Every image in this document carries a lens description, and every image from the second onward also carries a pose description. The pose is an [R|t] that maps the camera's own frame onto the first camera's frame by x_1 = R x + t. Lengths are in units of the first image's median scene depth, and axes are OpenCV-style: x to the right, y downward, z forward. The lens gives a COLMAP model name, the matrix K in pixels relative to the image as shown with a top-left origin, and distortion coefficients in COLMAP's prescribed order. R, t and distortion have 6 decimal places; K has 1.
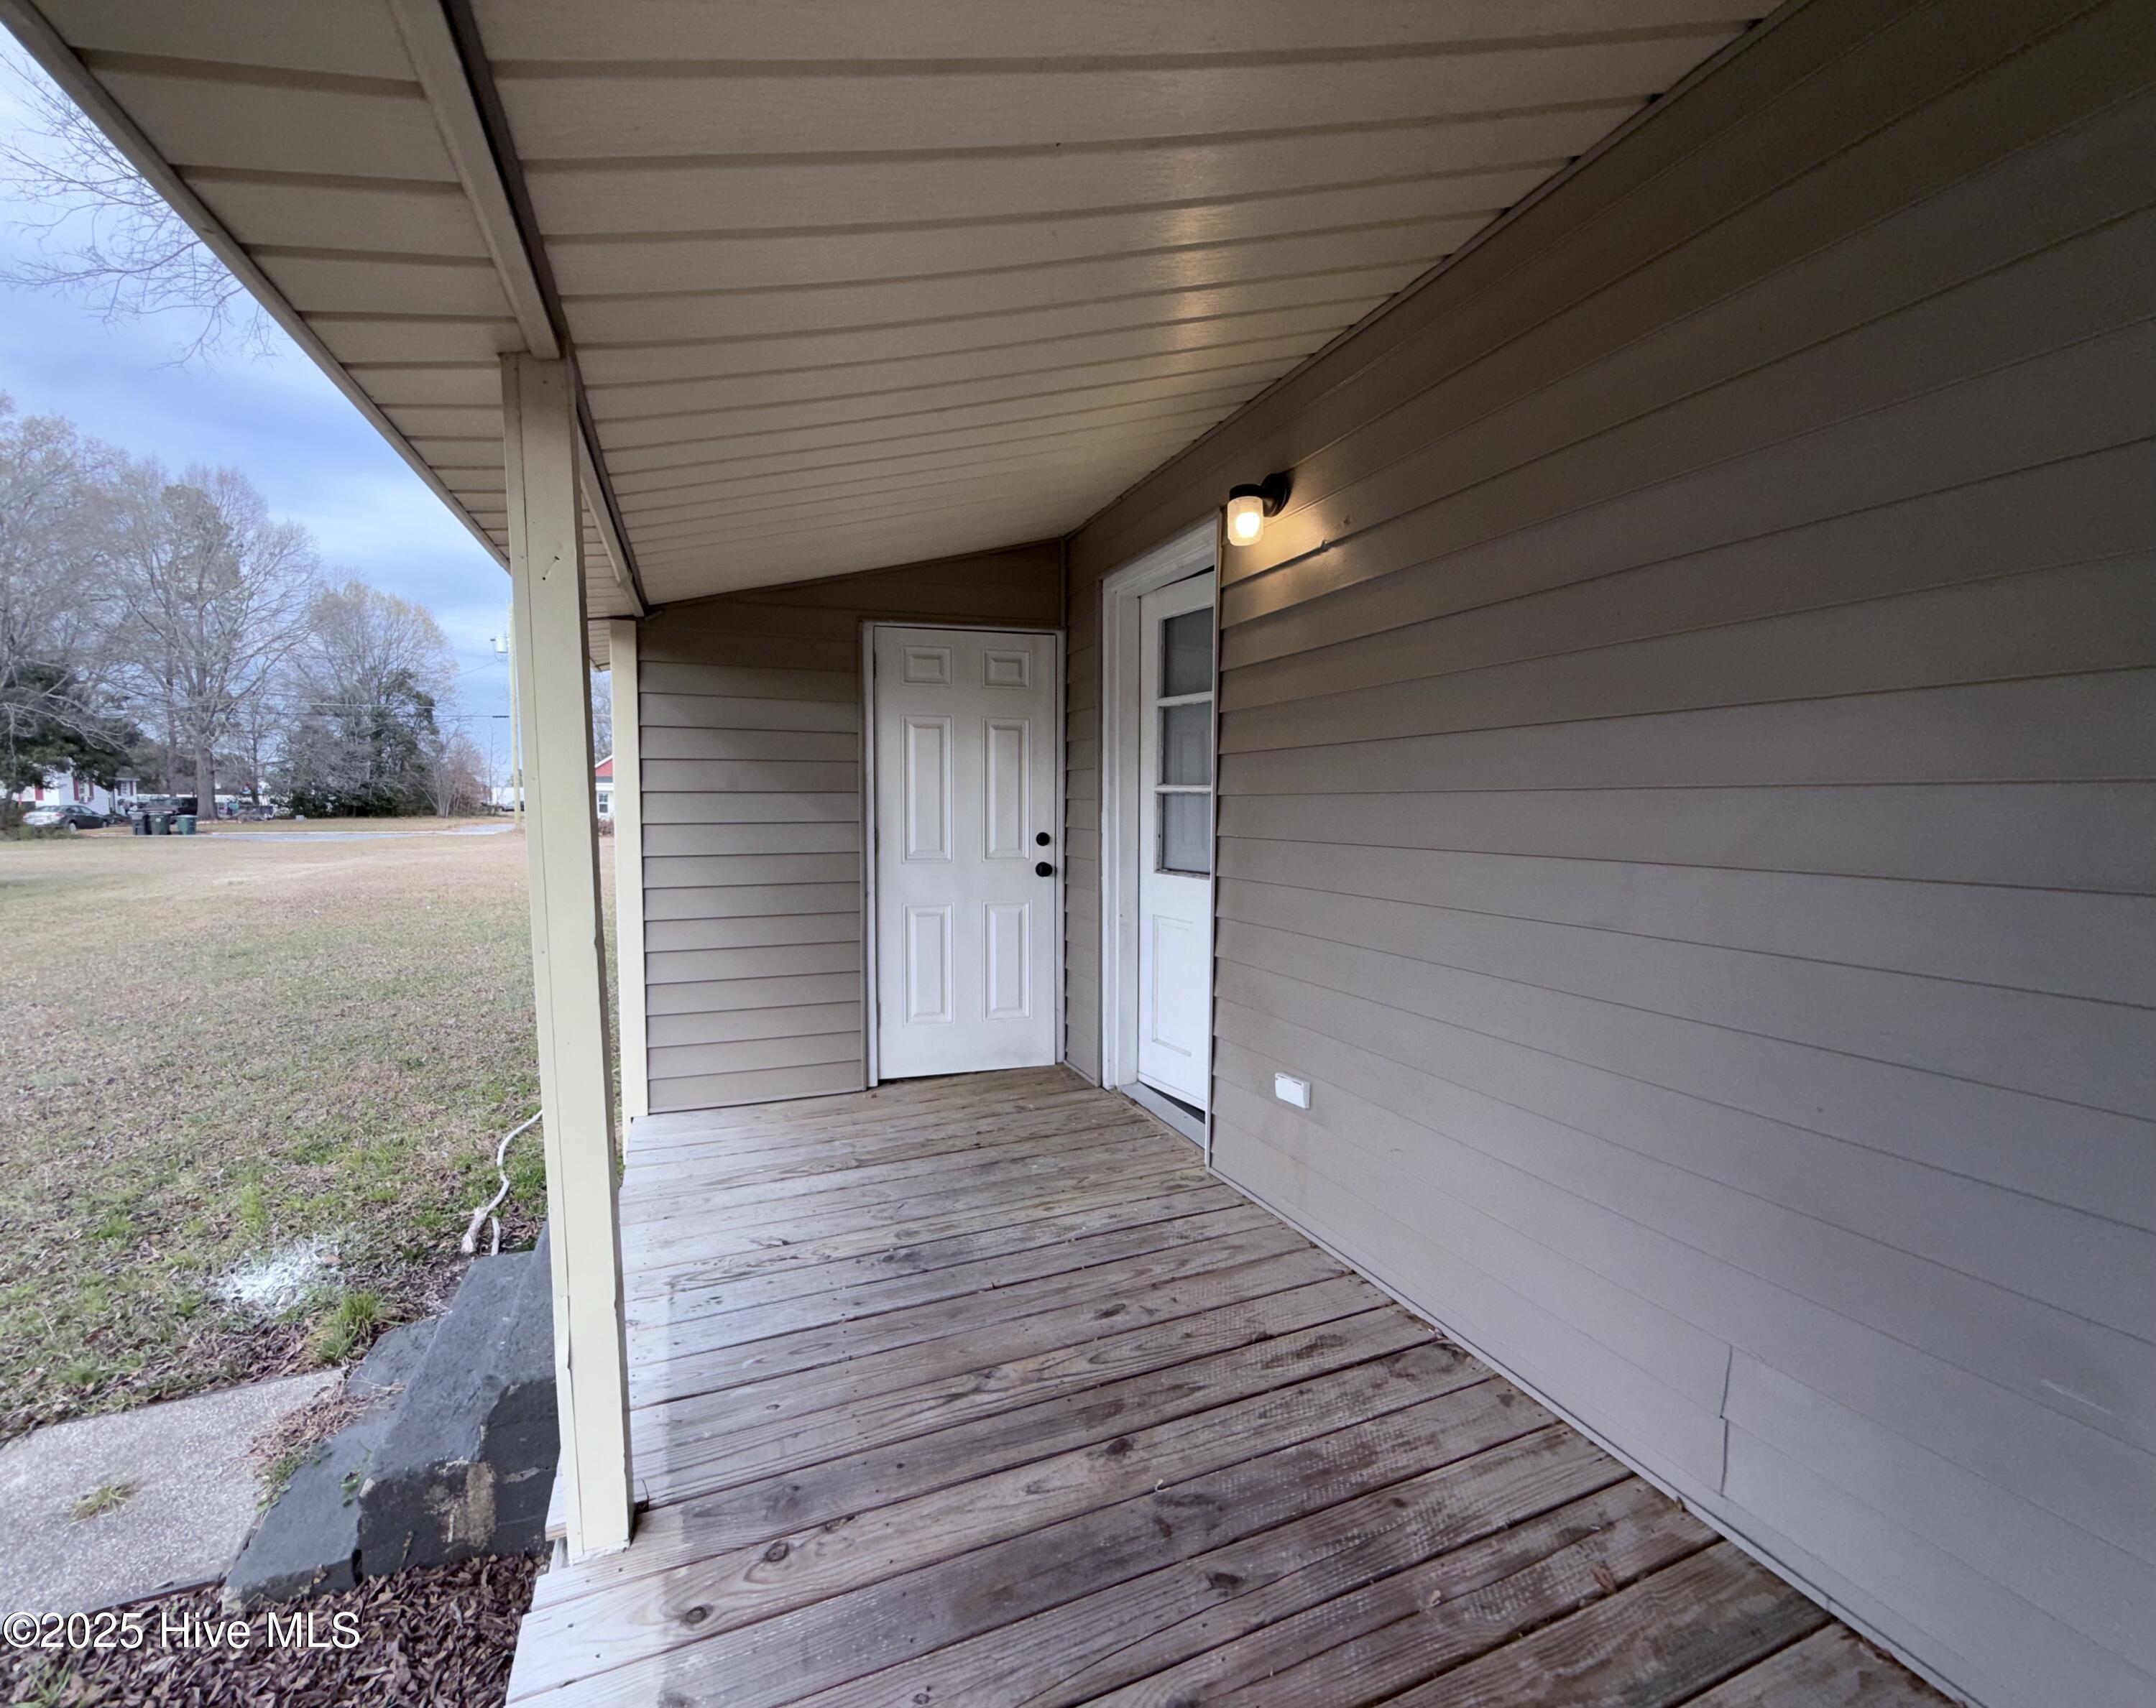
lens RADIAL K [[912.5, 0, 1076.9], [0, 912.5, 863.1], [0, 0, 1]] dist [0.000710, 0.000088]
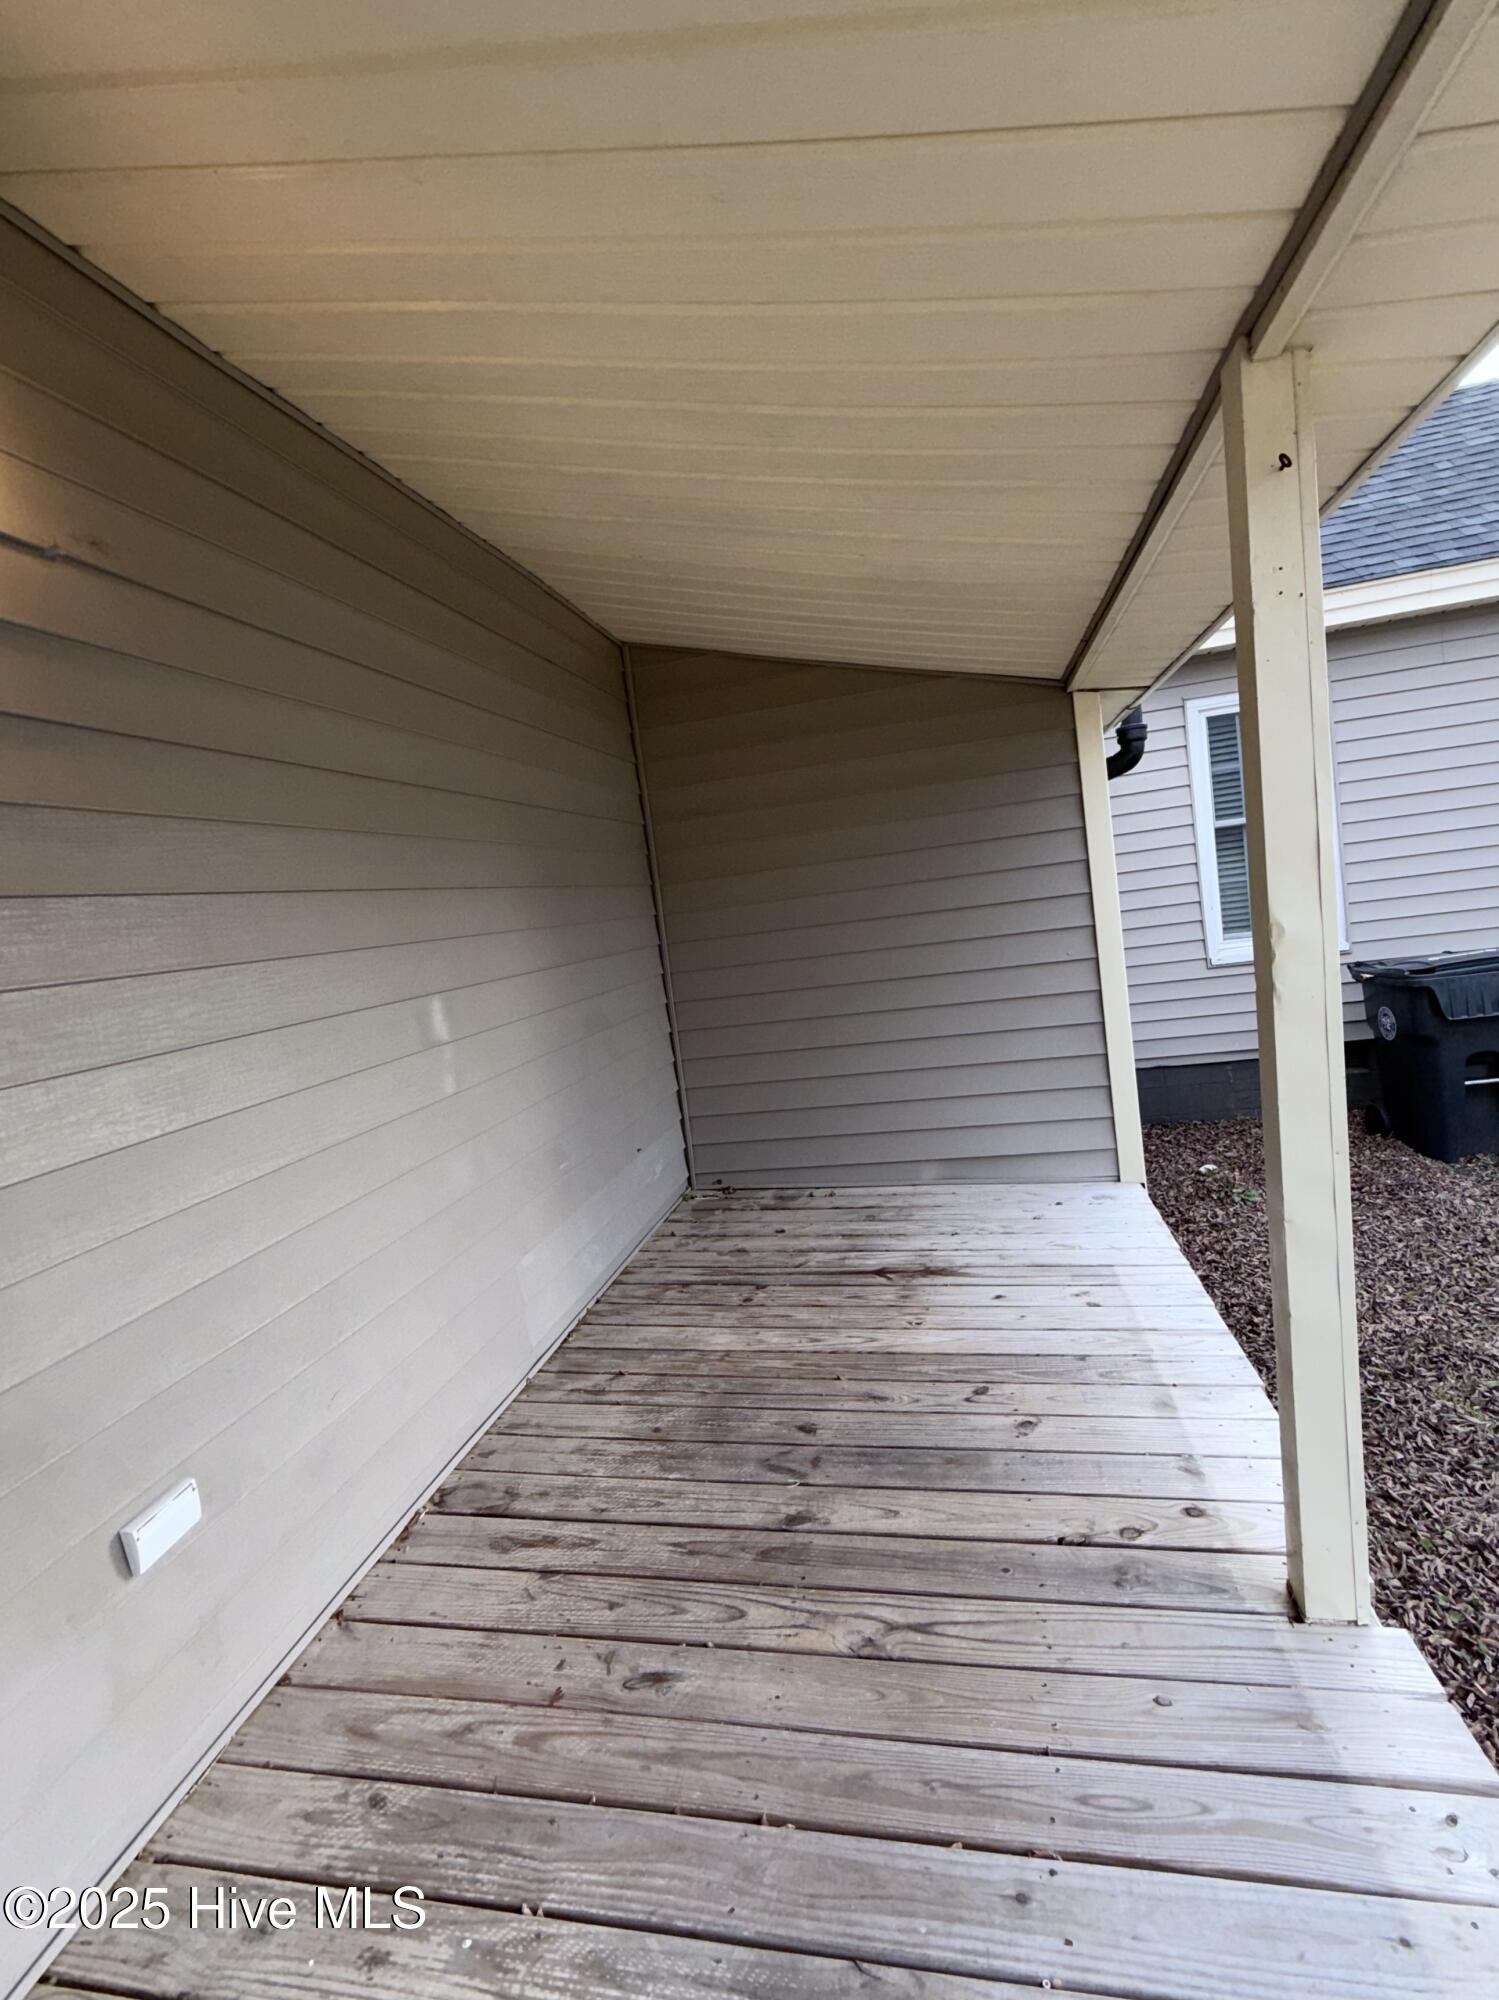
lens RADIAL K [[805.8, 0, 746.1], [0, 805.8, 994.6], [0, 0, 1]] dist [-0.001285, -0.000152]
pose [[-0.786270, 0.035093, 0.616885, -0.460719], [0.169264, 0.972427, 0.160421, -0.102136], [-0.594246, 0.230550, -0.770531, 1.474408]]
